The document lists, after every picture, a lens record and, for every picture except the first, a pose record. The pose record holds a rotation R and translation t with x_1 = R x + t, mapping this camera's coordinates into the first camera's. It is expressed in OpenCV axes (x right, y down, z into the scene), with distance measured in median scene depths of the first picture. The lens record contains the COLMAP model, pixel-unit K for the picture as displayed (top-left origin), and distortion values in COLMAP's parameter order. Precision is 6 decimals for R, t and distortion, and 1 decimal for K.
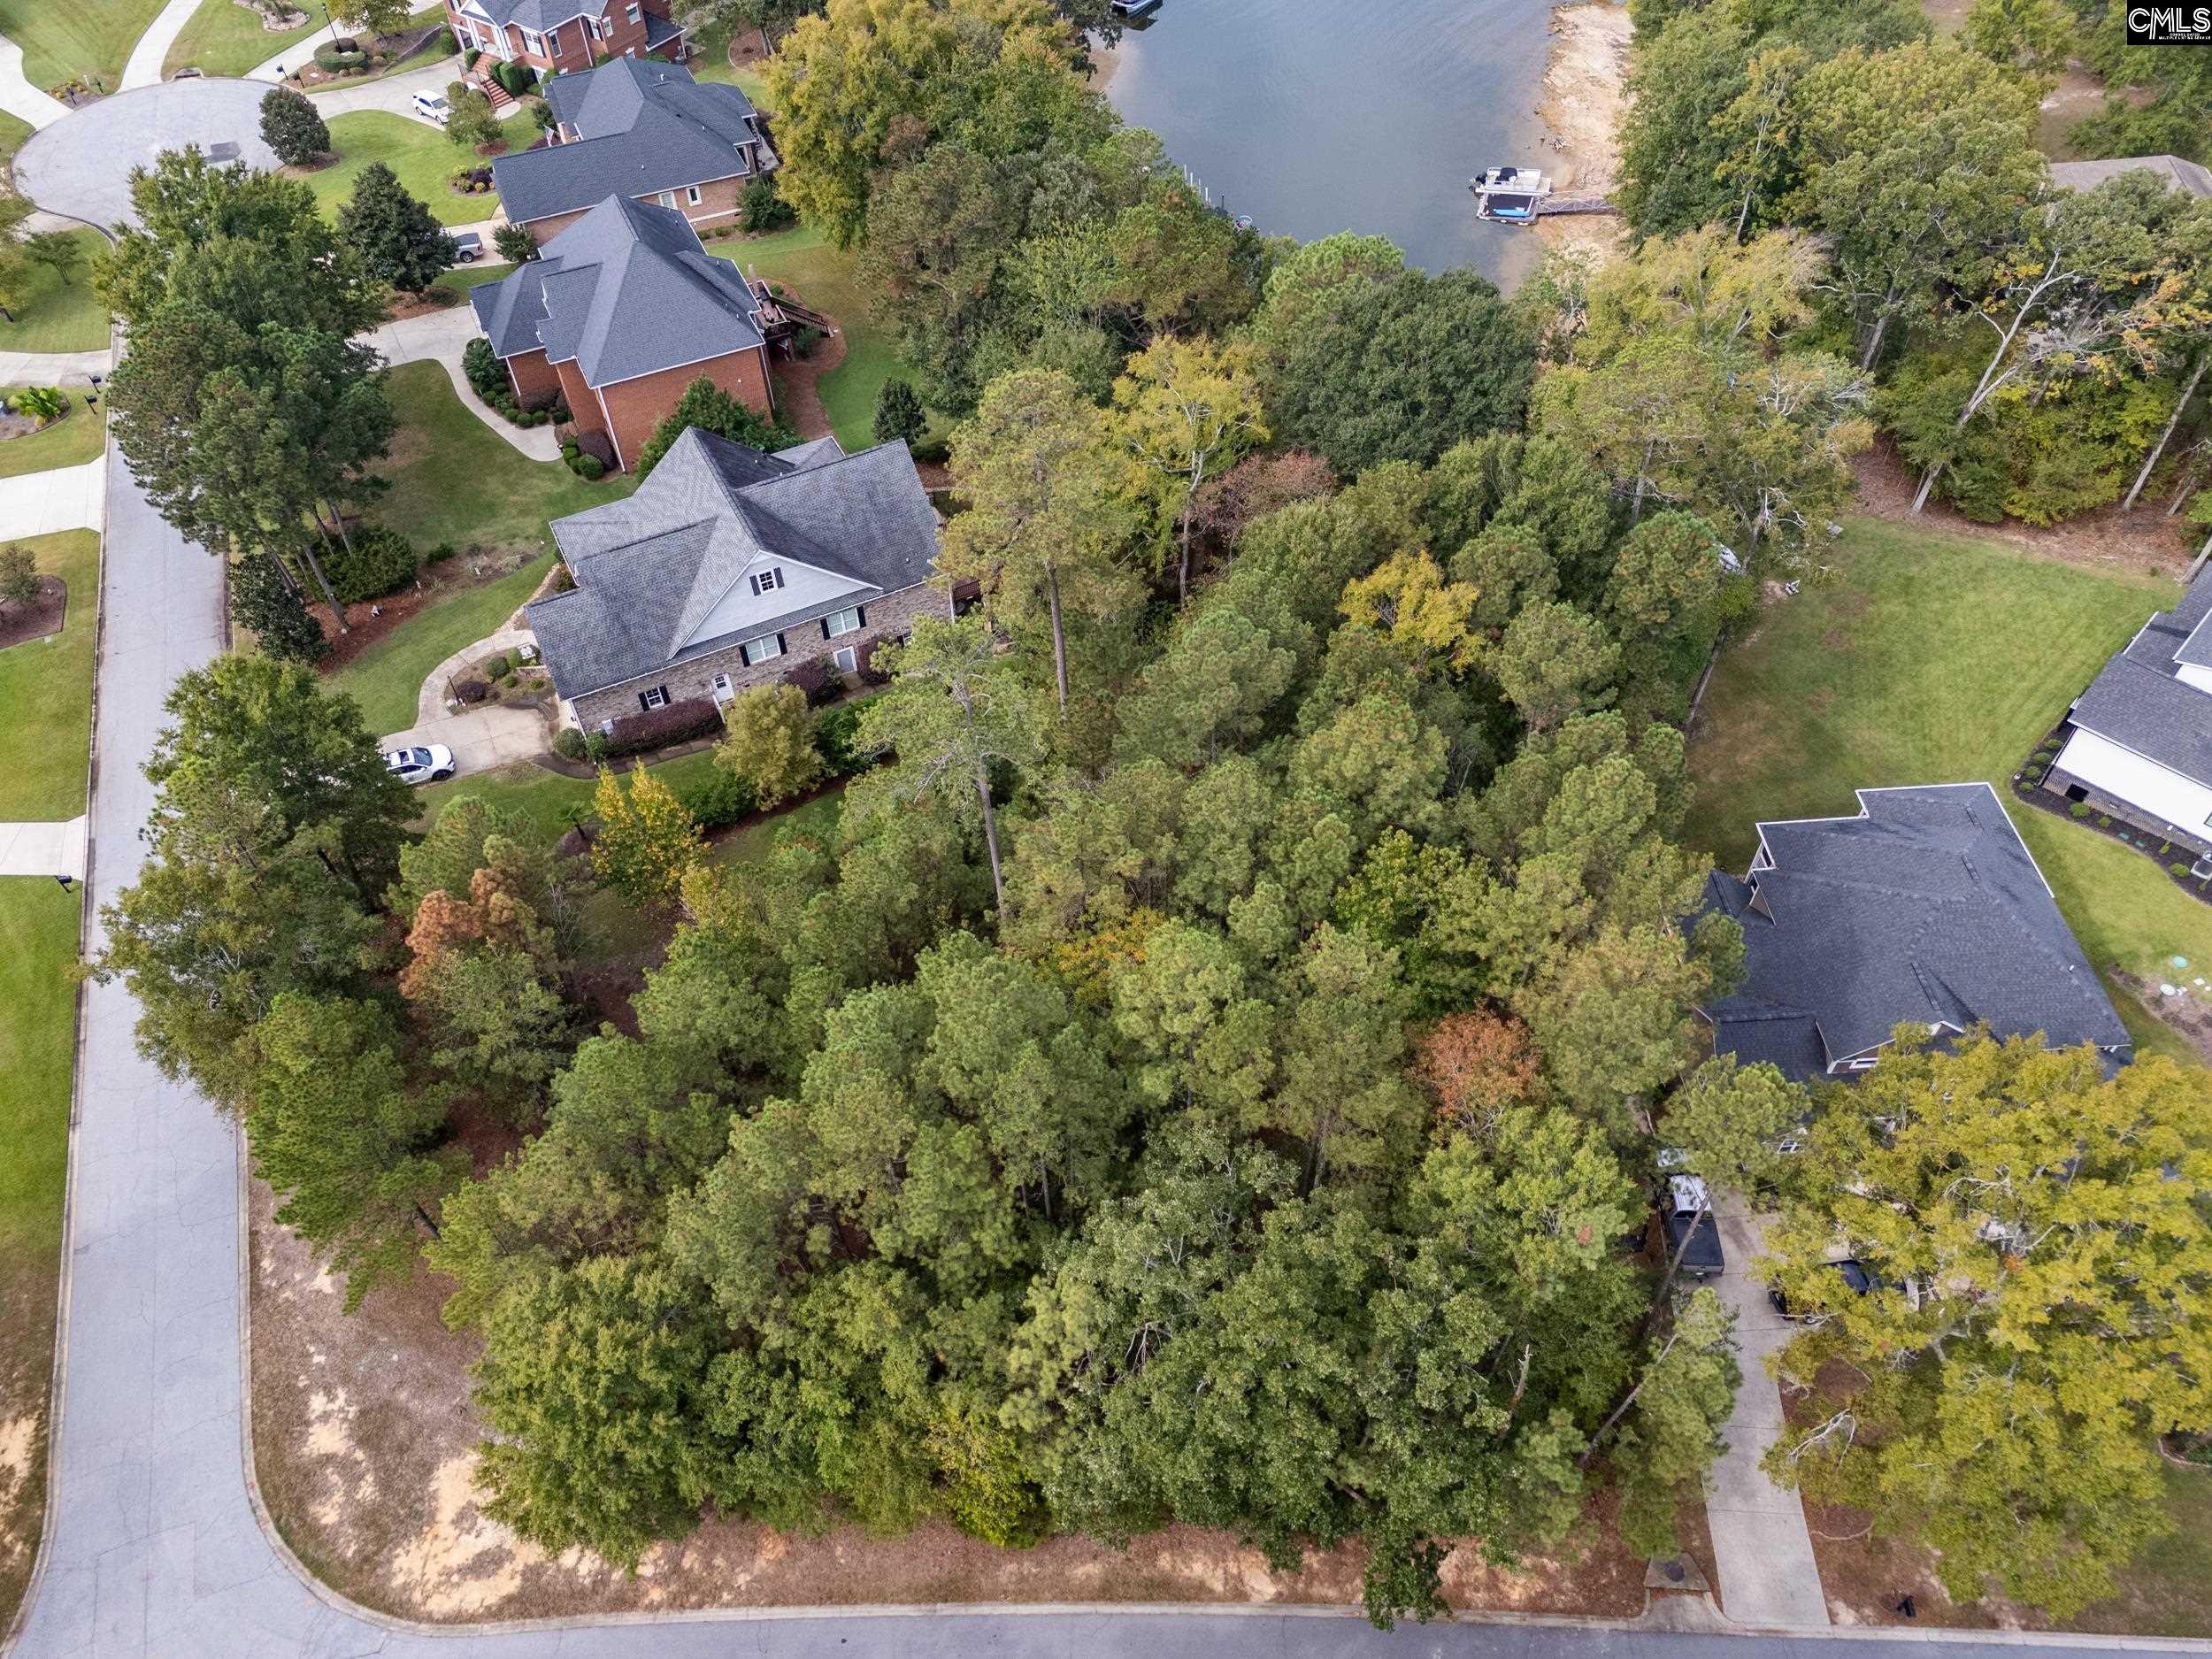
lens RADIAL K [[1631.6, 0, 1106.0], [0, 1631.6, 829.5], [0, 0, 1]] dist [0.081455, -0.074827]
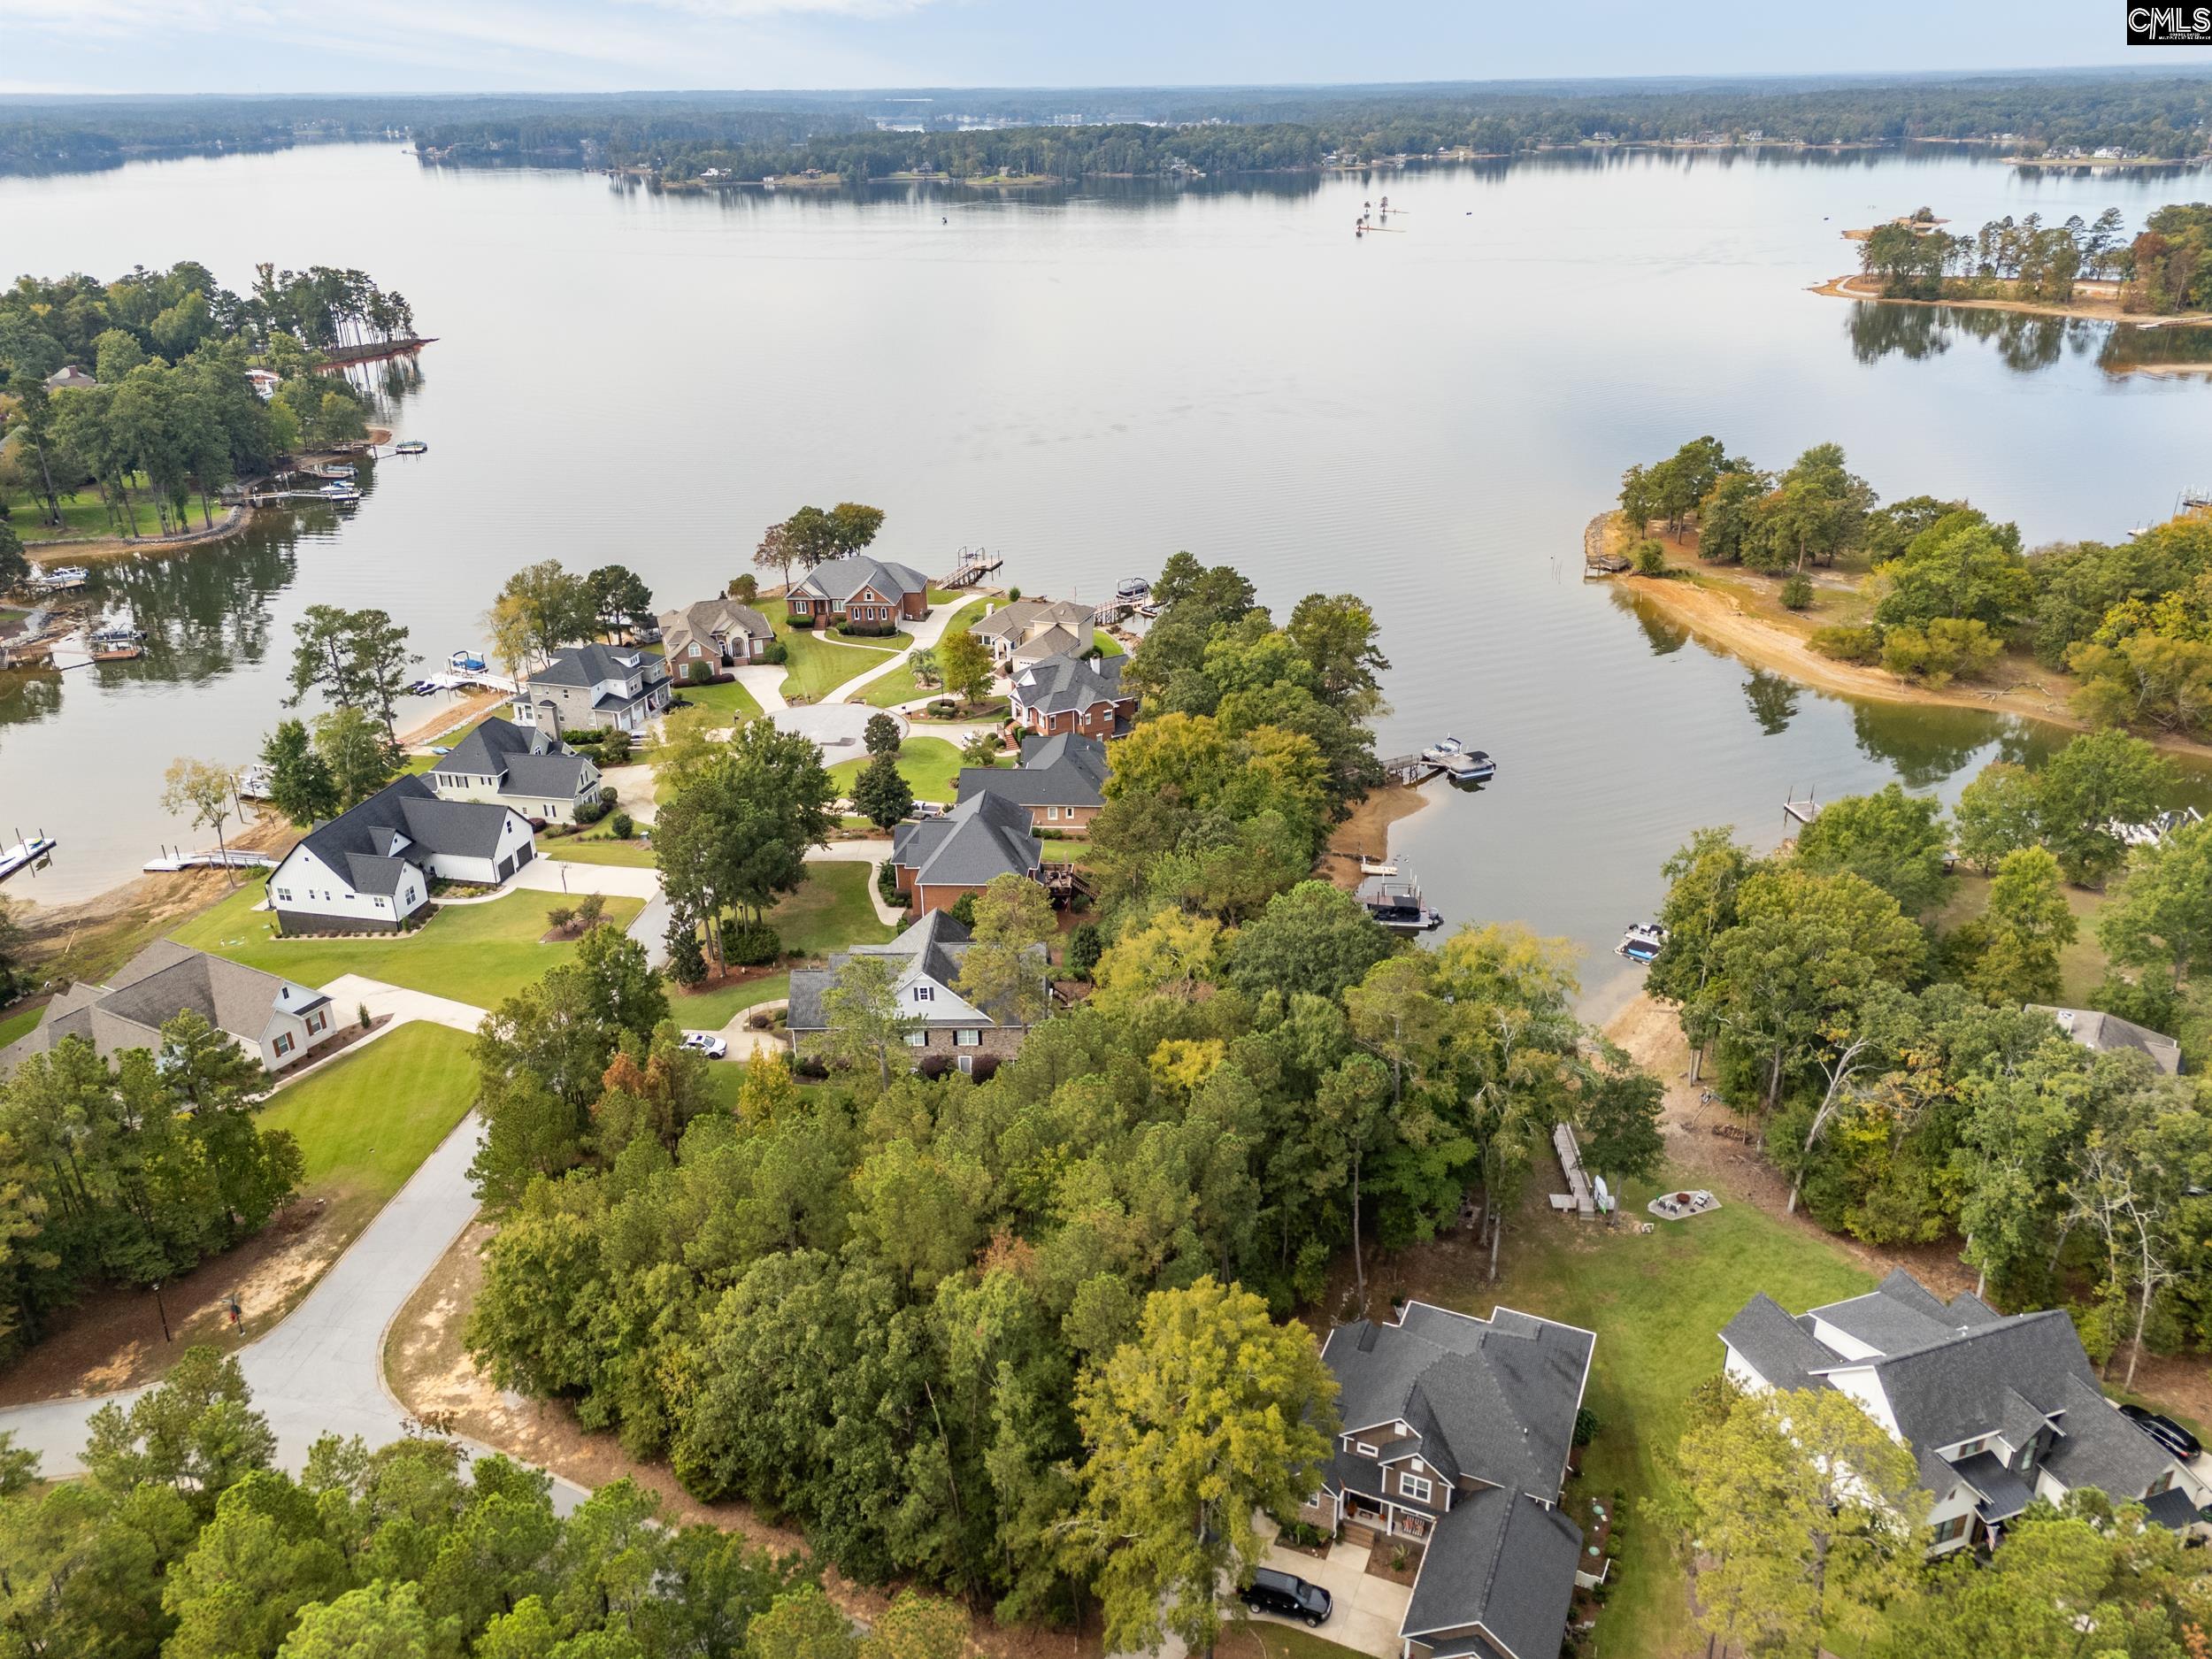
lens RADIAL K [[1631.6, 0, 1106.0], [0, 1631.6, 829.5], [0, 0, 1]] dist [0.081455, -0.074827]
pose [[0.886394, 0.199106, -0.417927, 0.562417], [-0.355279, 0.871358, -0.338396, 0.179030], [0.296787, 0.448433, 0.843105, -0.357887]]
